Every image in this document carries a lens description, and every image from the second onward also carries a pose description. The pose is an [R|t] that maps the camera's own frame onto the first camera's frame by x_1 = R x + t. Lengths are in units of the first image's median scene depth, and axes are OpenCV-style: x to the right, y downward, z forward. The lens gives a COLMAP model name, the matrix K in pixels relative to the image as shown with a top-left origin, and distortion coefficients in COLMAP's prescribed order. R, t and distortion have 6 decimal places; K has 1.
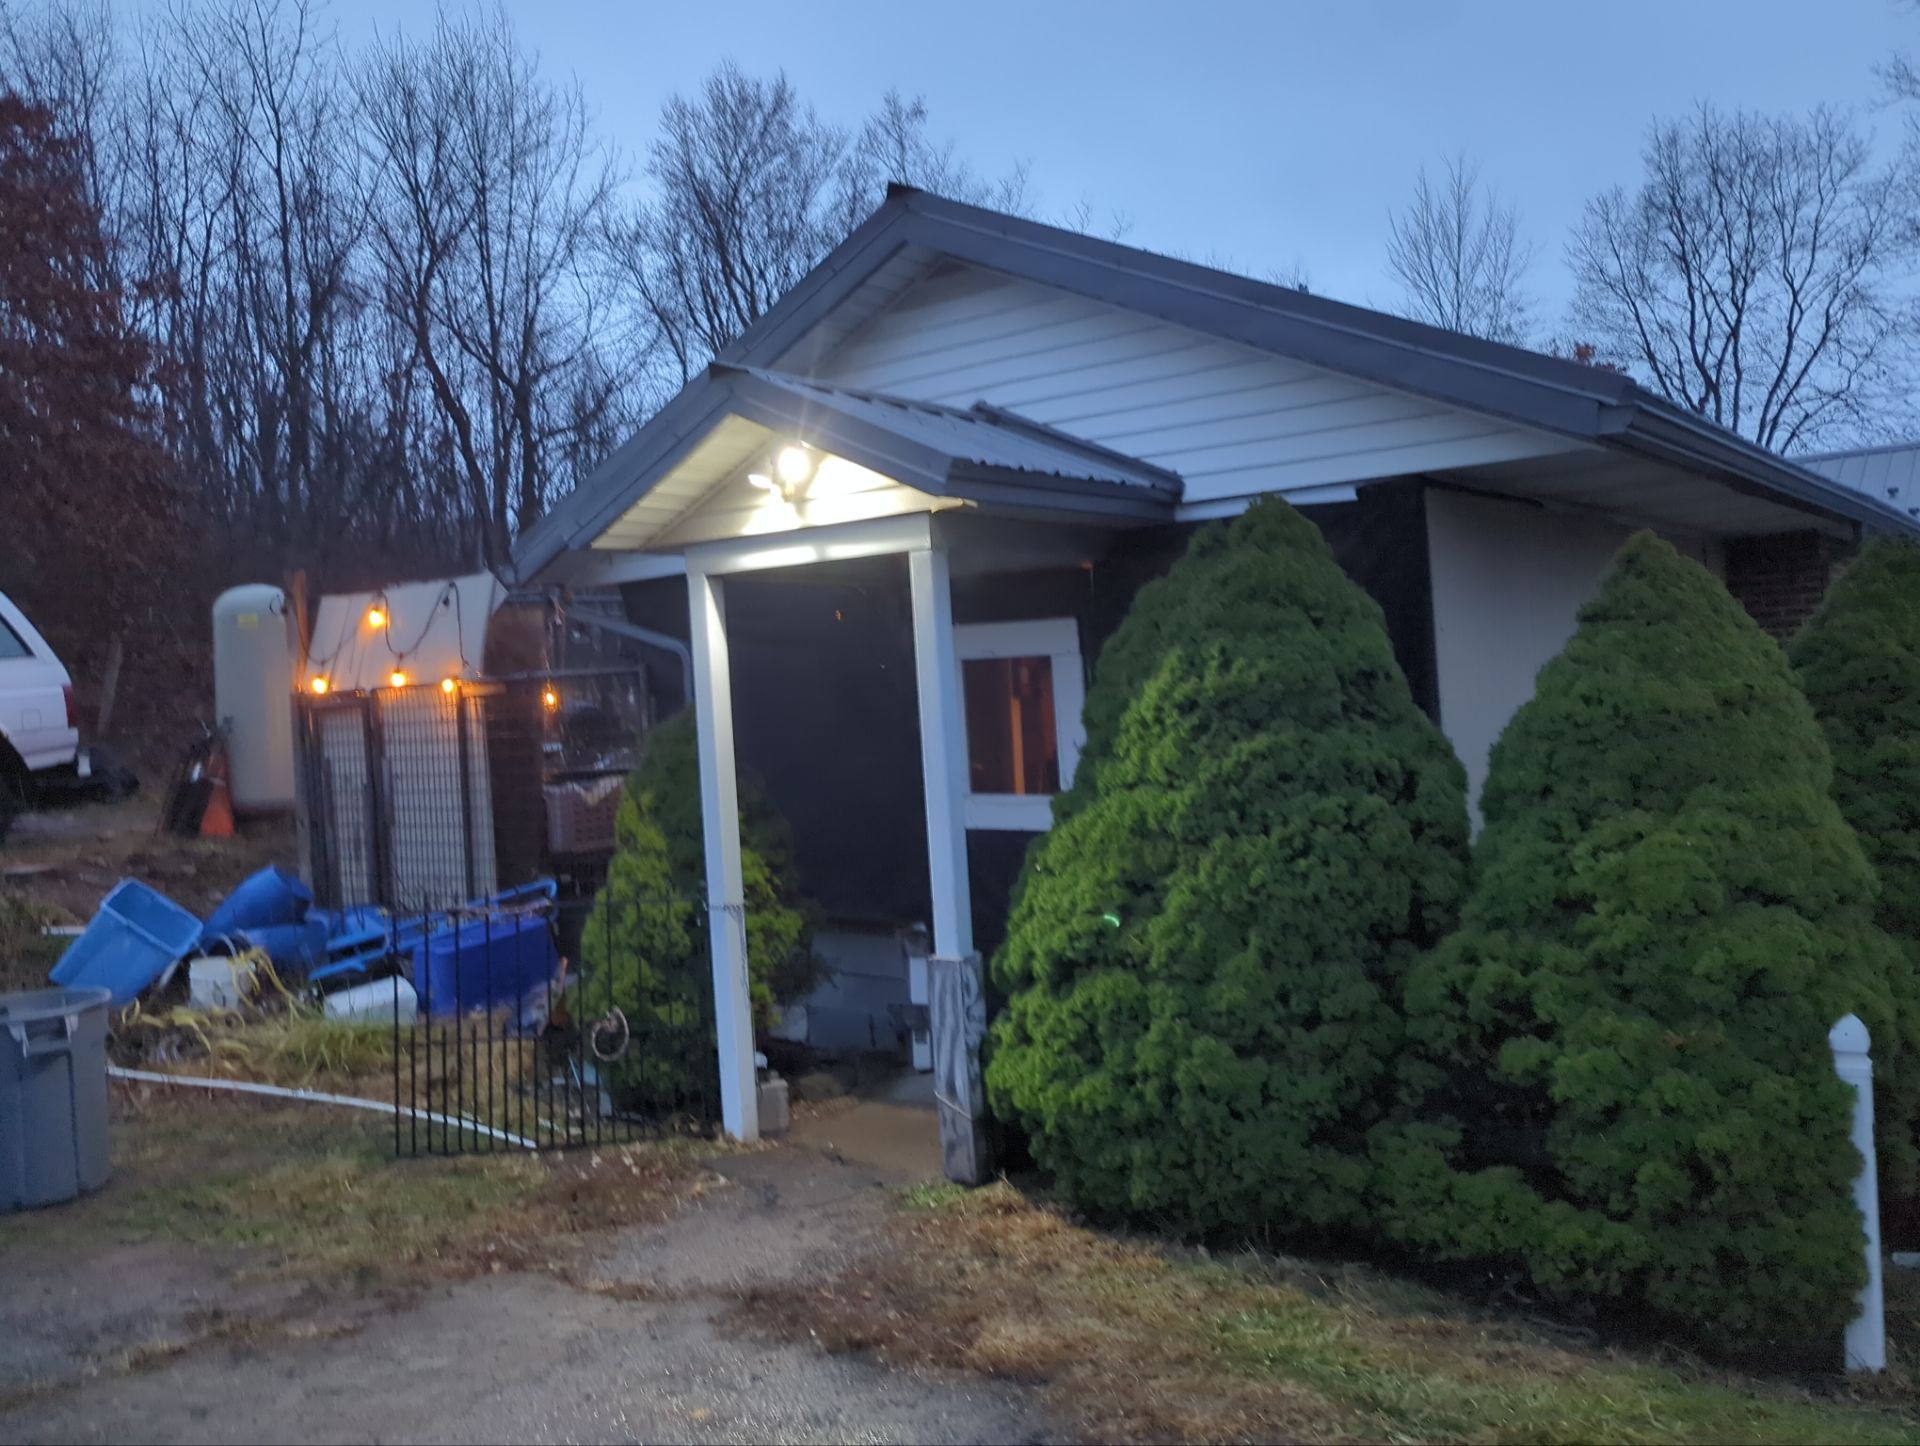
lens RADIAL K [[1569.3, 0, 961.2], [0, 1569.3, 764.9], [0, 0, 1]] dist [-0.009383, -0.006101]
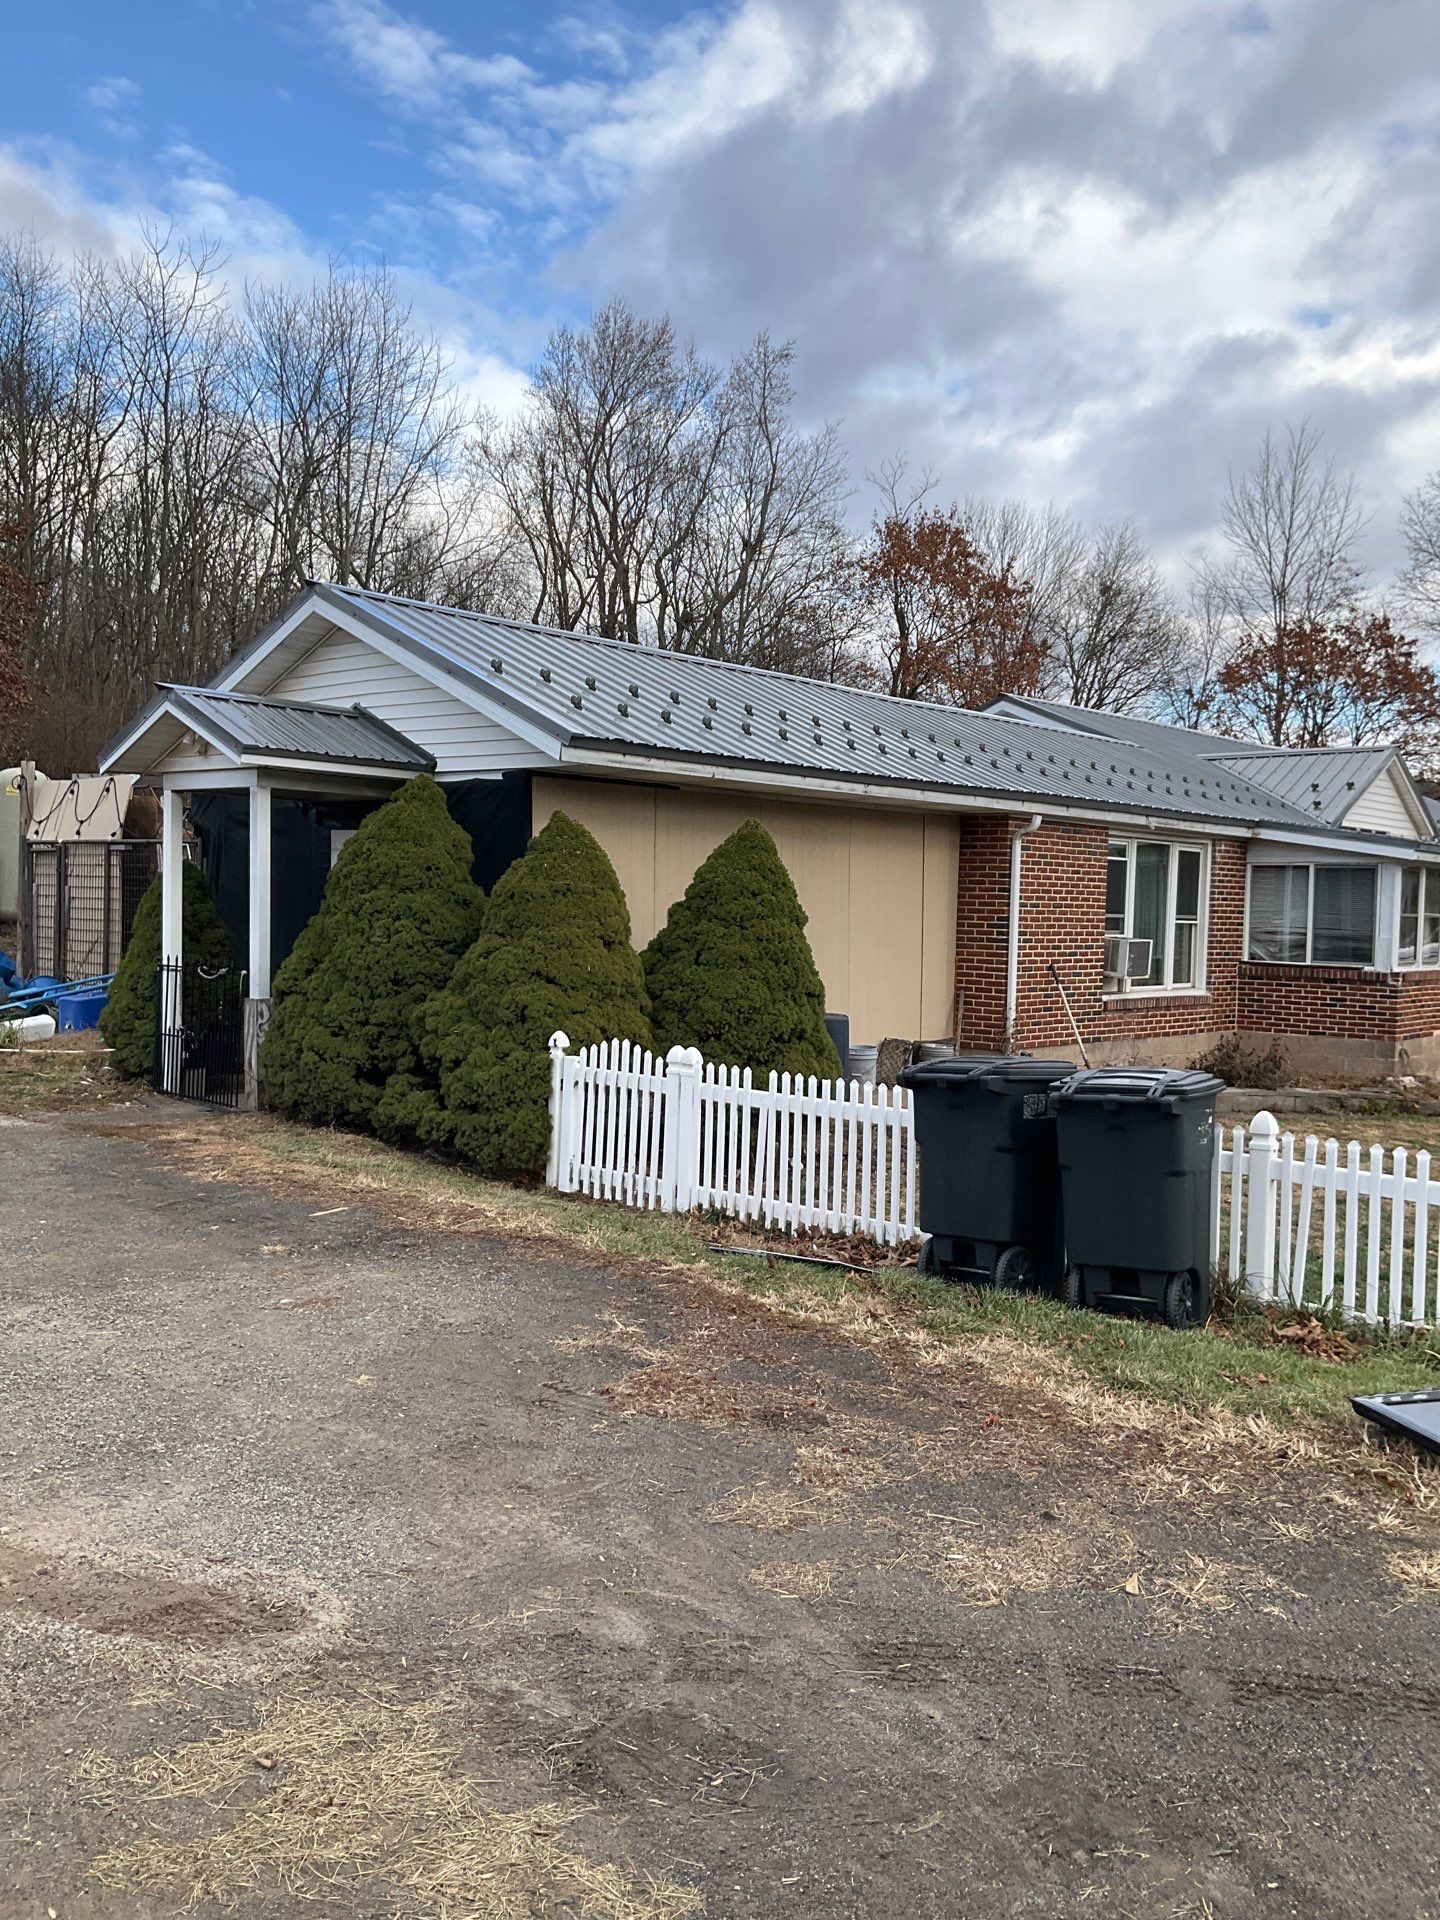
lens RADIAL K [[1573.4, 0, 696.3], [0, 1573.4, 964.9], [0, 0, 1]] dist [0.139881, -0.288879]
pose [[0.991092, 0.084905, -0.102609, 0.442179], [-0.085703, 0.996315, -0.003391, 0.026254], [0.101943, 0.012154, 0.994716, -0.554090]]
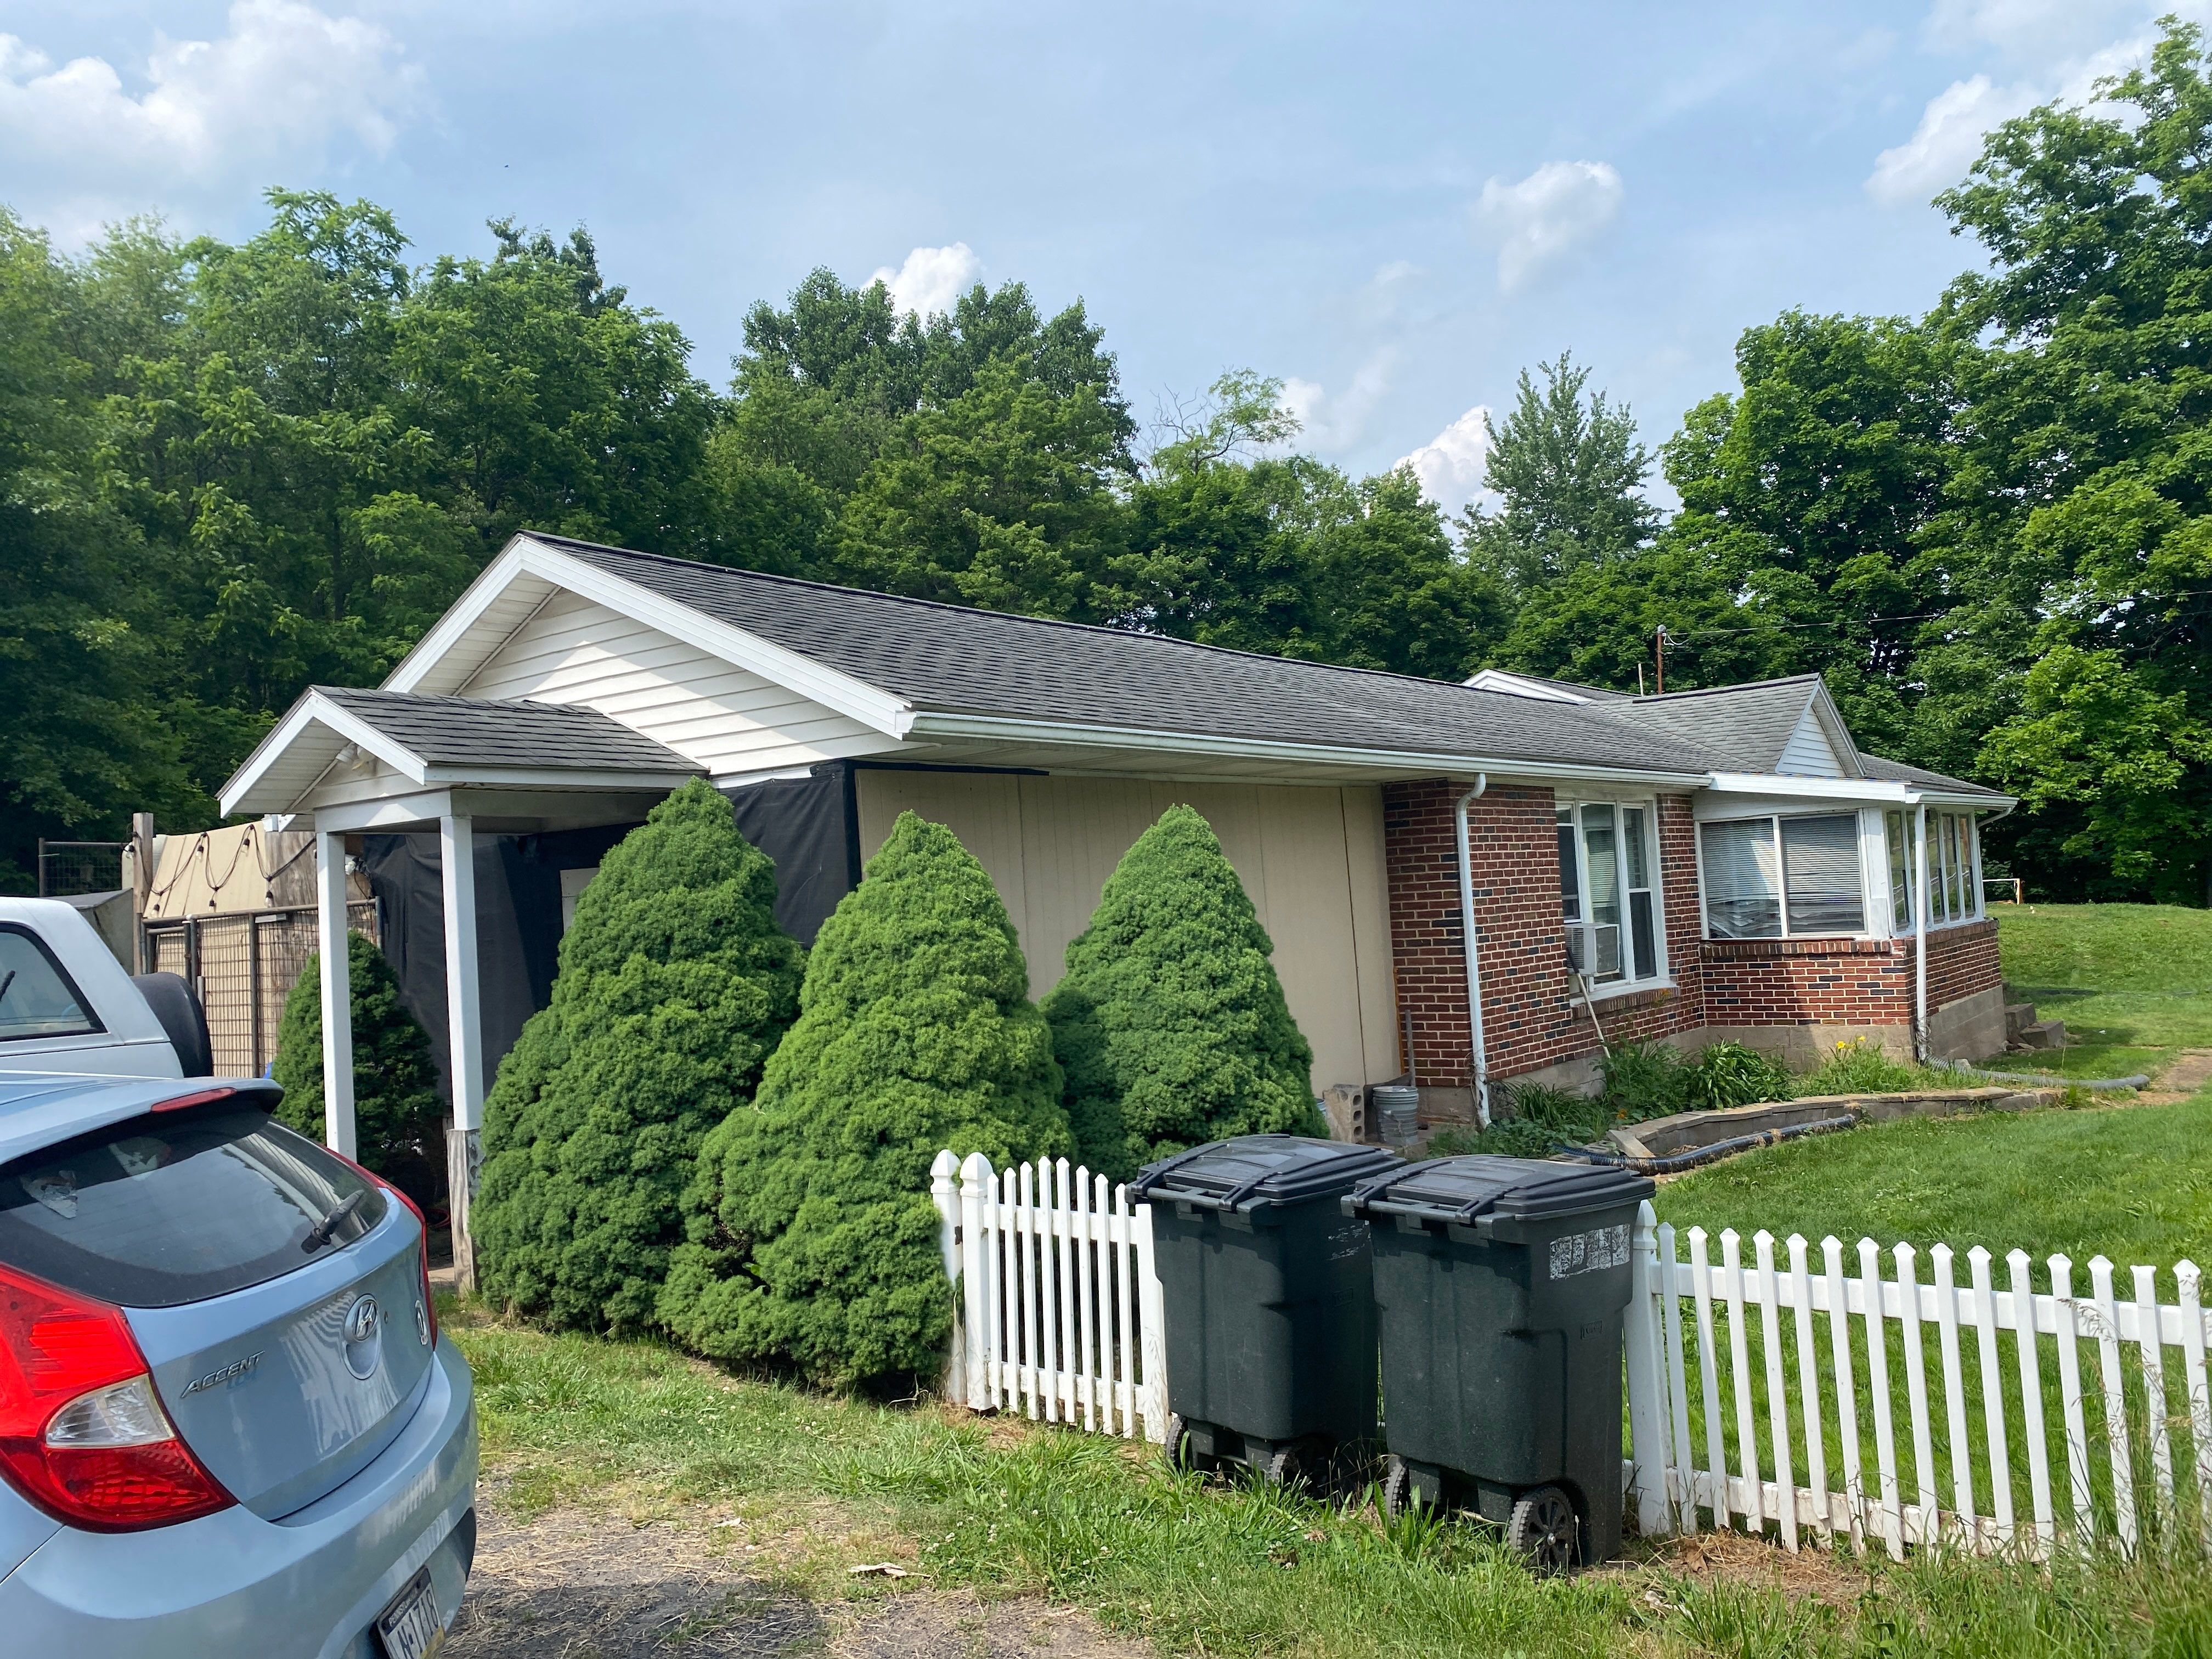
lens RADIAL K [[1680.5, 0, 1063.6], [0, 1680.5, 828.6], [0, 0, 1]] dist [0.081437, -0.000089]
pose [[0.999100, -0.004530, -0.042175, 0.333490], [0.000499, 0.995469, -0.095091, 0.006956], [0.042414, 0.094984, 0.994575, -0.260317]]
